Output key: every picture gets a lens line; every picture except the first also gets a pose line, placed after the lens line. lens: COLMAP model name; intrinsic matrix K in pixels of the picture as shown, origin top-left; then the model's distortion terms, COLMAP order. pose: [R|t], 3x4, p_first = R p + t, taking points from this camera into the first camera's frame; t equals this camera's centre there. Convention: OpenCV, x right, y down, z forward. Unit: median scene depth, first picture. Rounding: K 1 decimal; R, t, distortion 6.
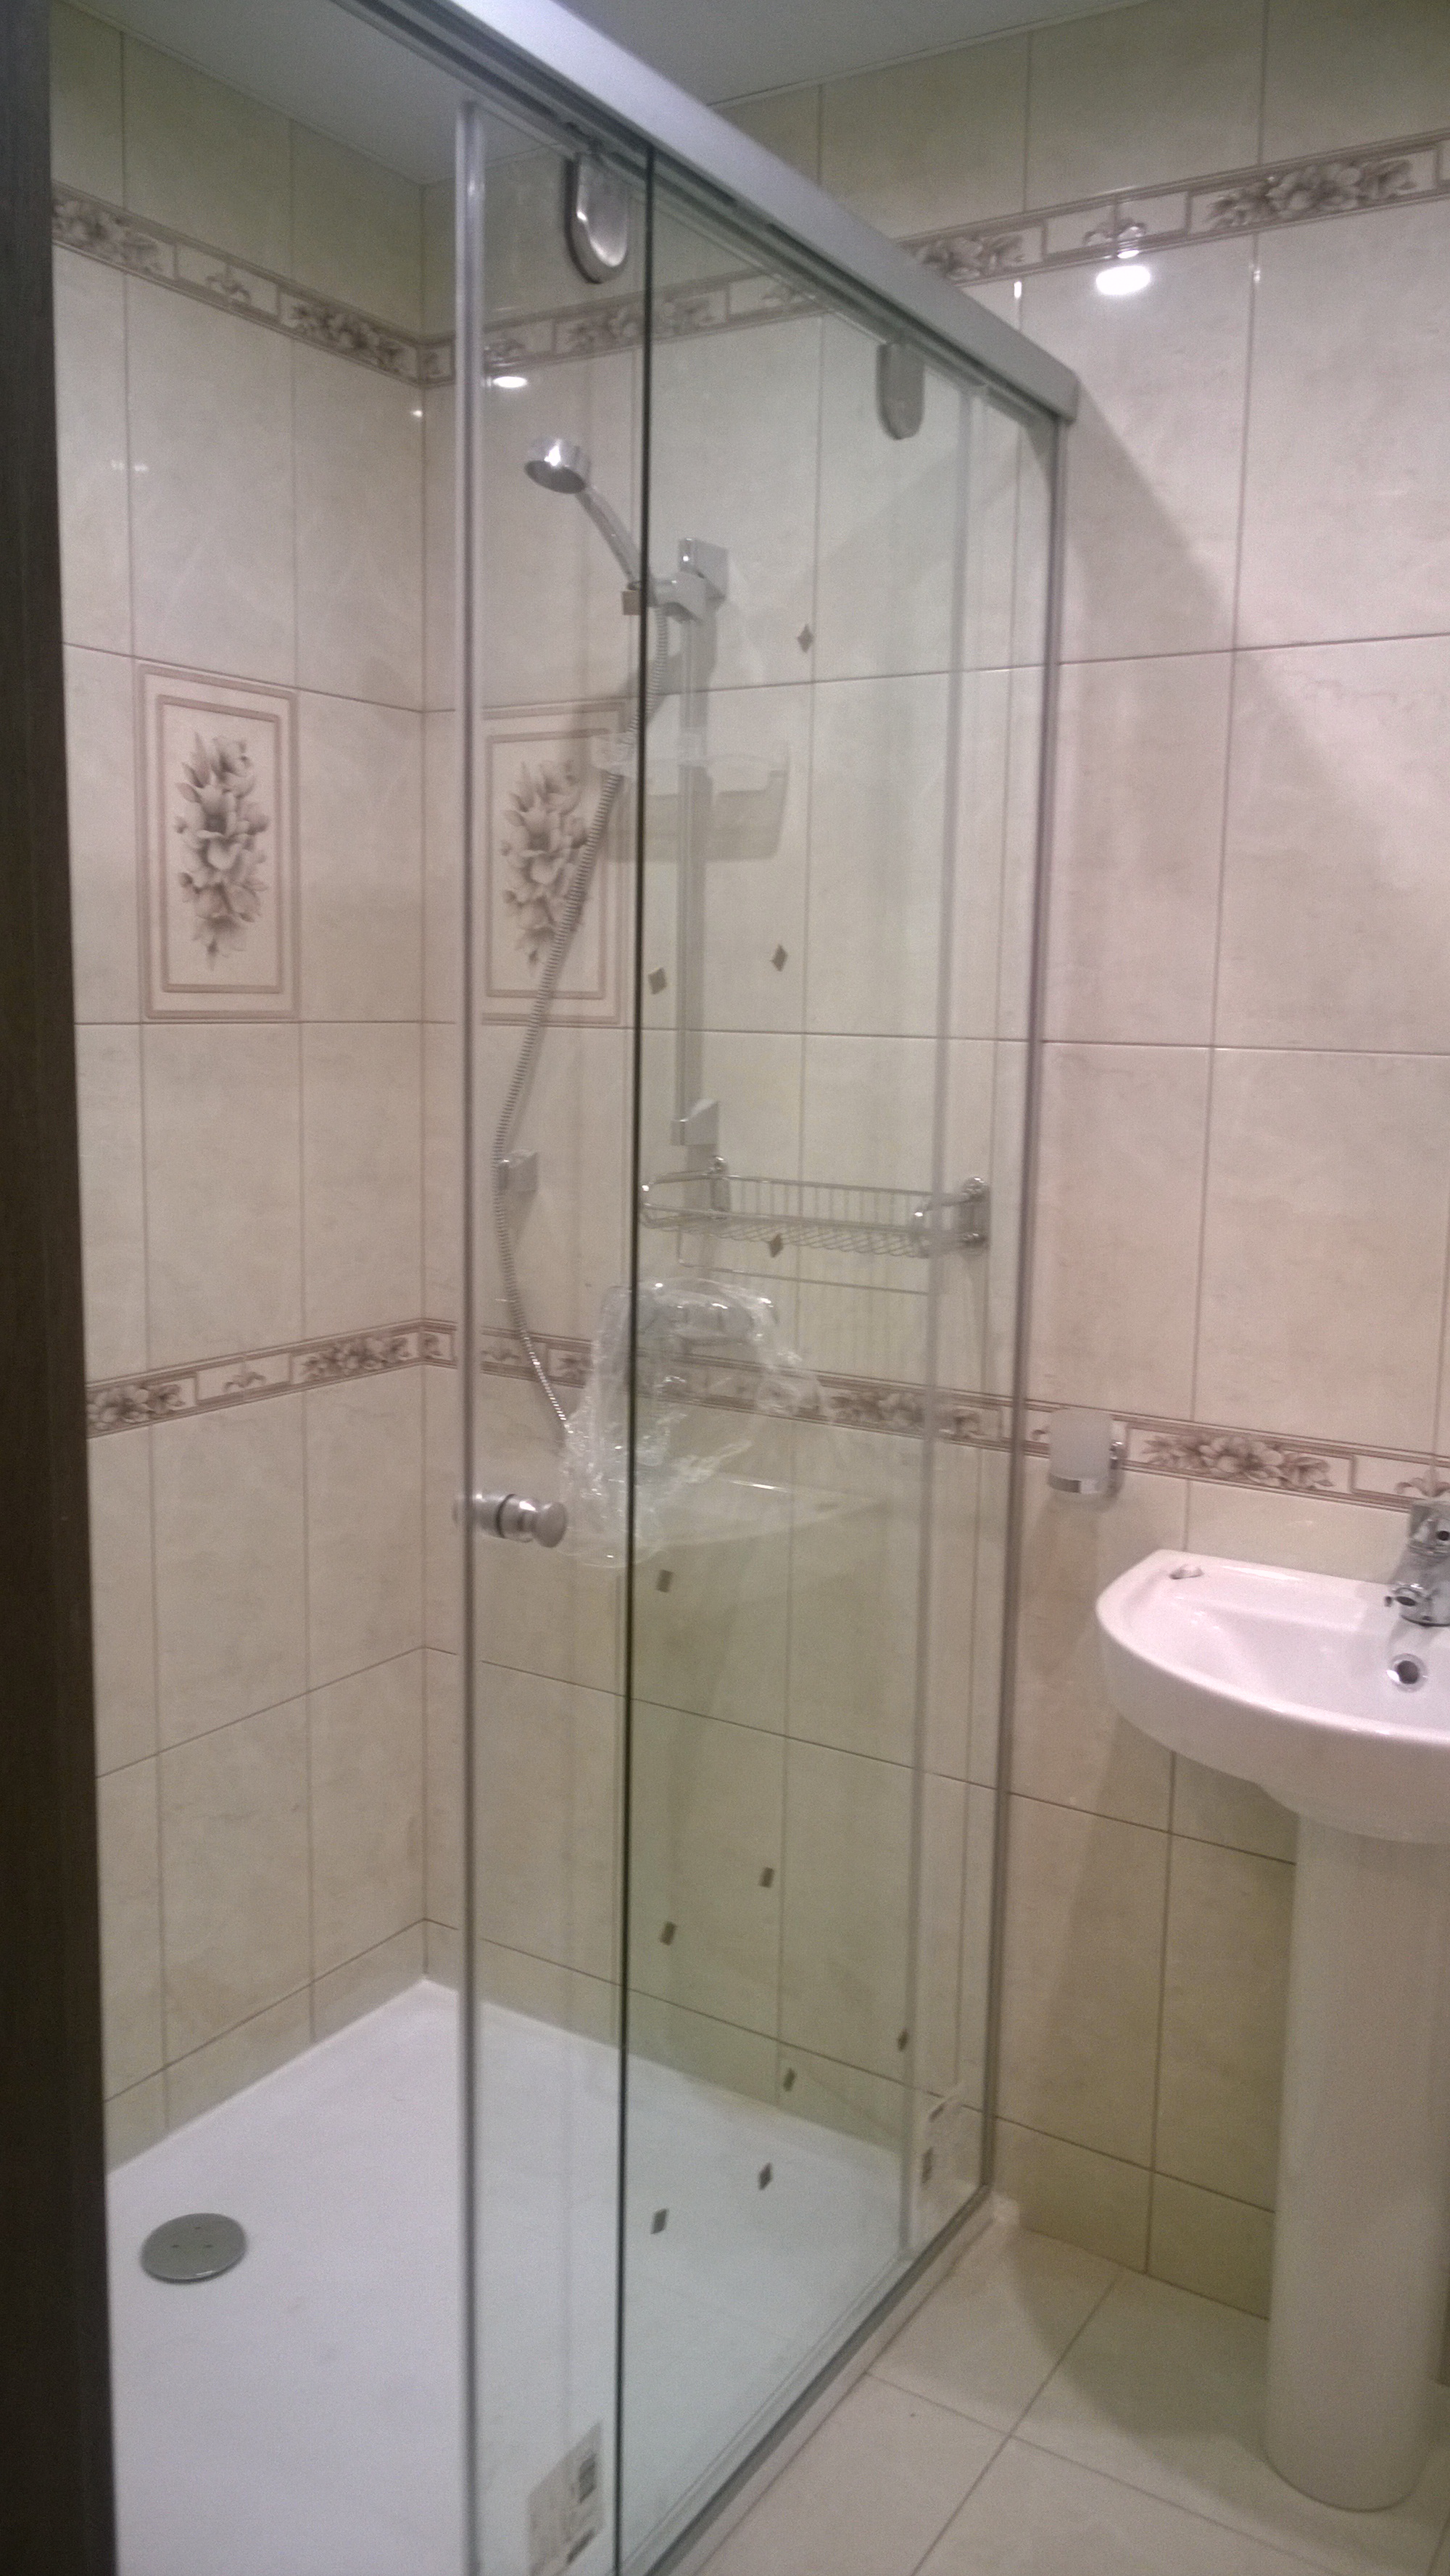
lens RADIAL K [[1981.0, 0, 716.6], [0, 1981.0, 1272.0], [0, 0, 1]] dist [0.009090, -0.027718]
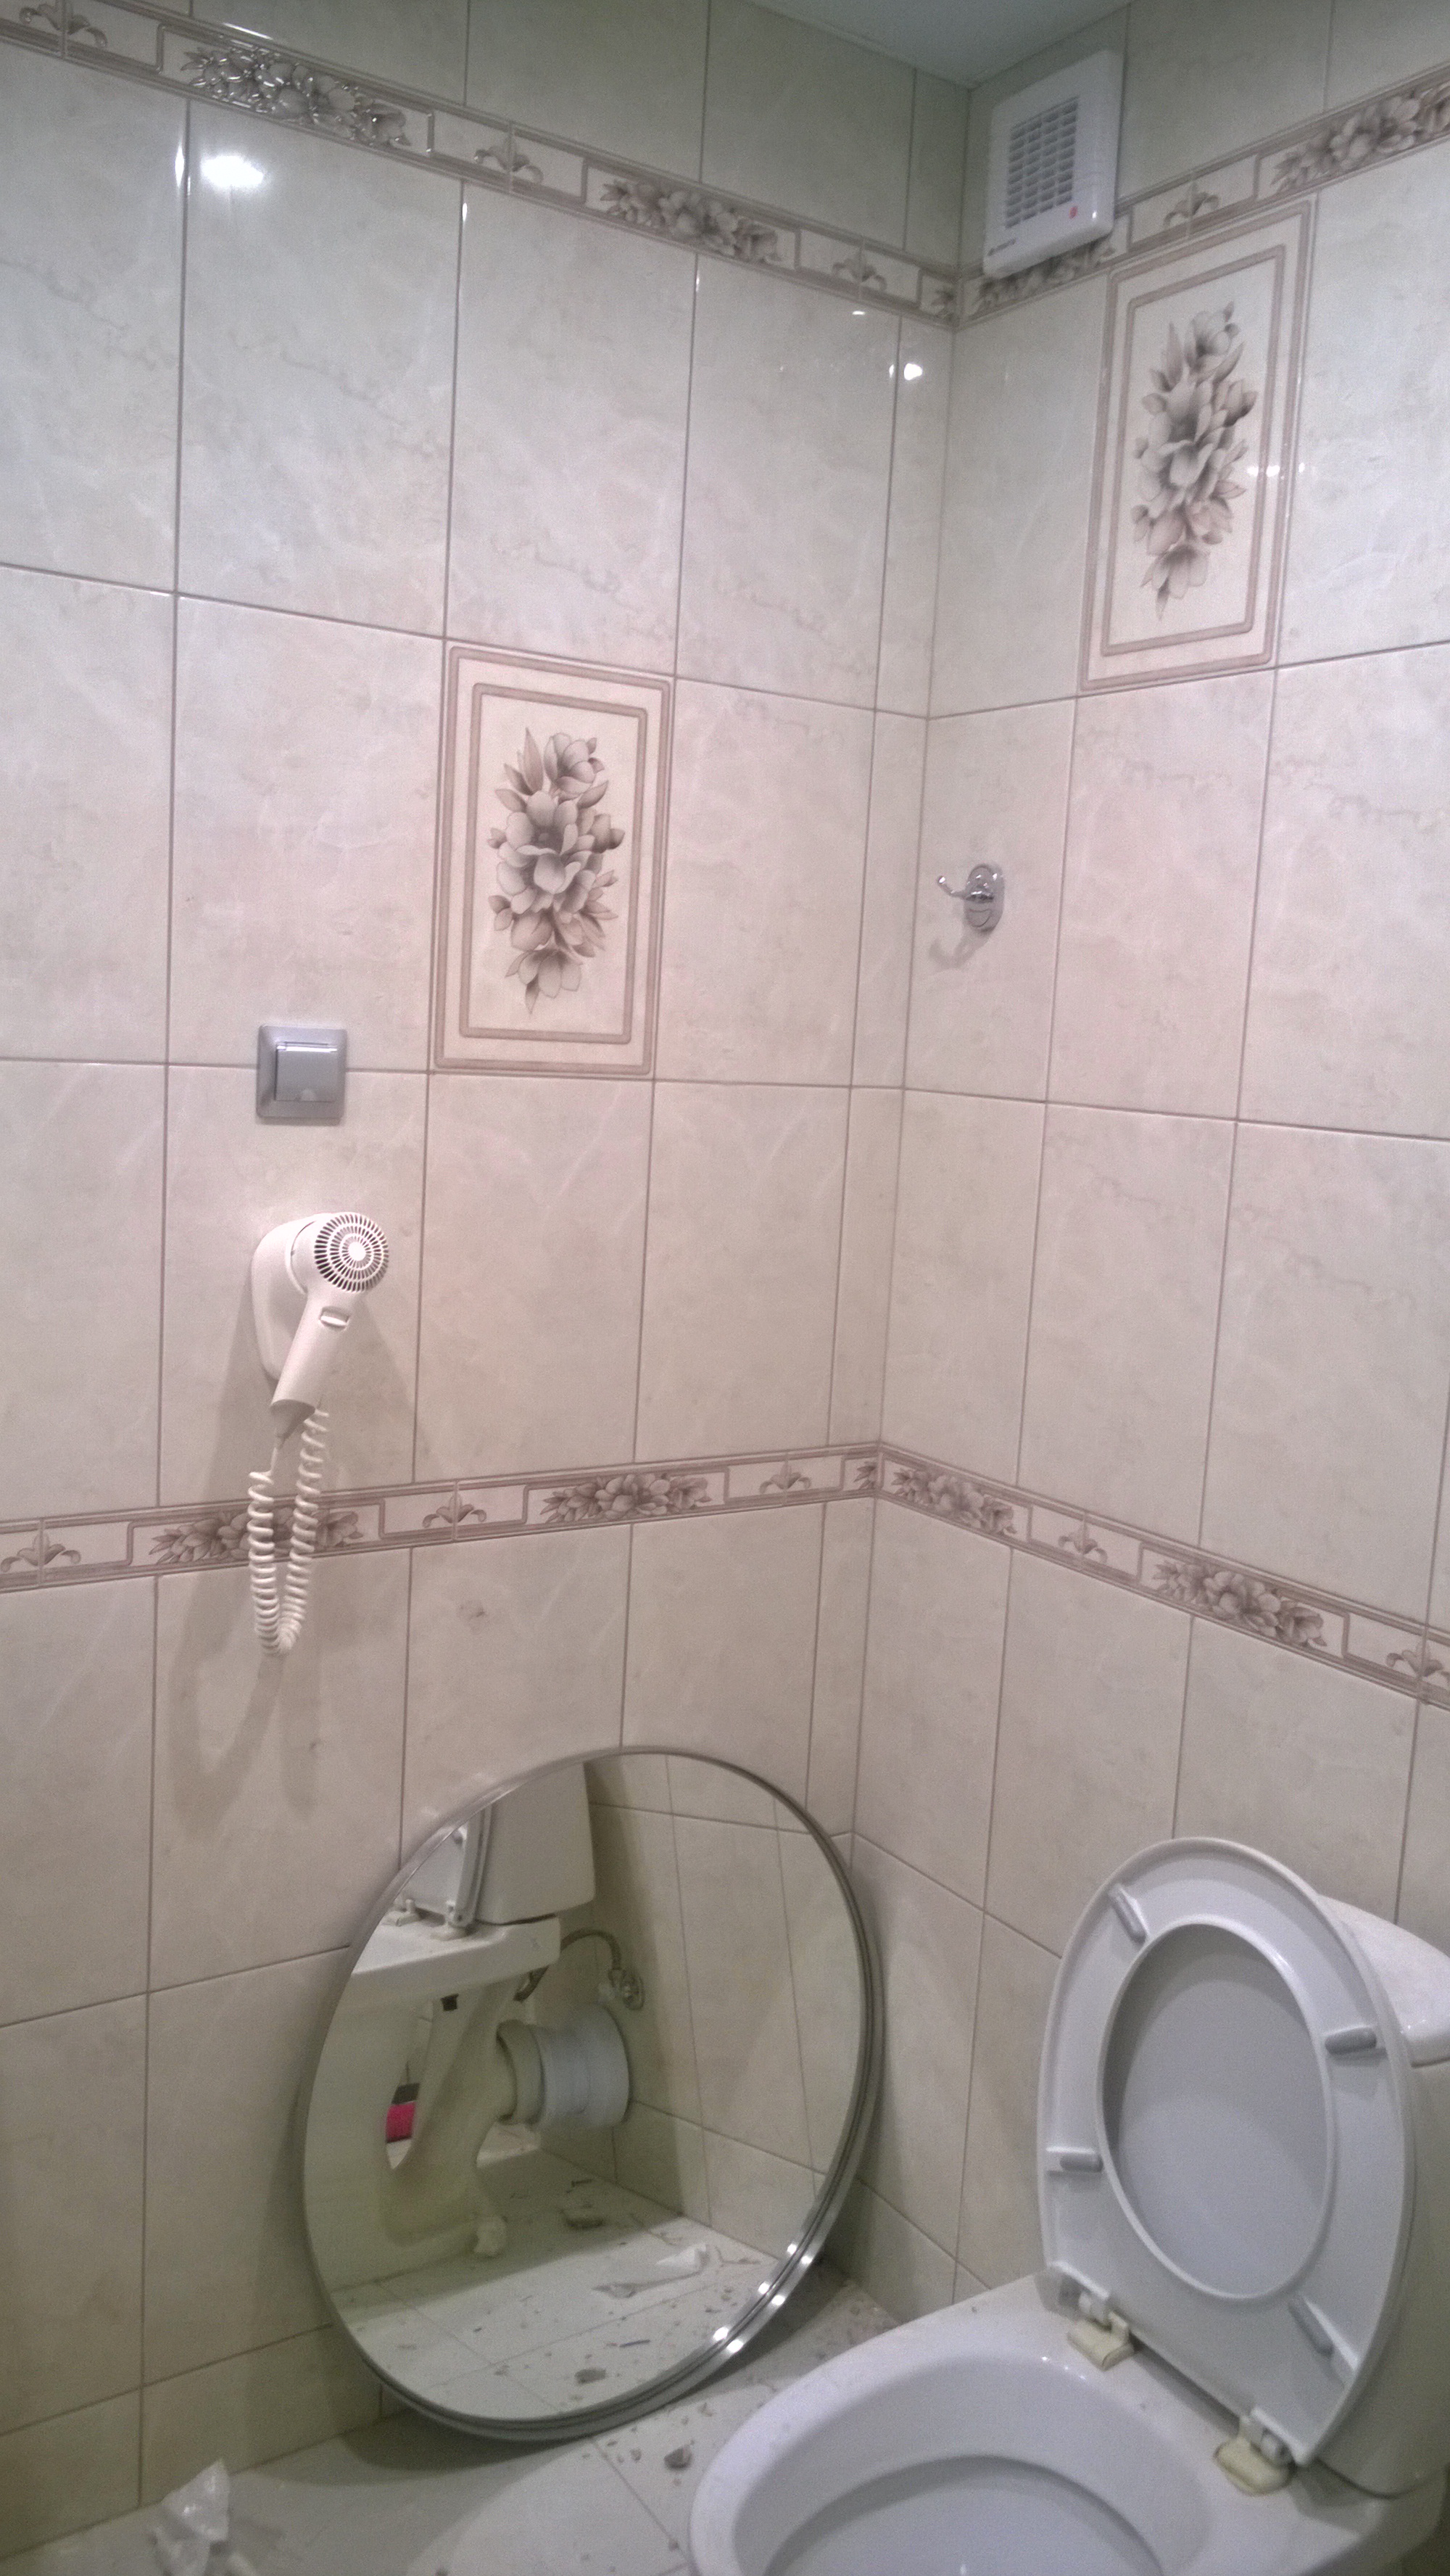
lens RADIAL K [[2006.3, 0, 725.0], [0, 2006.3, 1288.0], [0, 0, 1]] dist [0.017566, -0.038110]
pose [[0.912567, 0.076757, -0.401659, 0.168658], [-0.088947, 0.995967, -0.011758, -0.034161], [0.399137, 0.046456, 0.915714, 0.264183]]
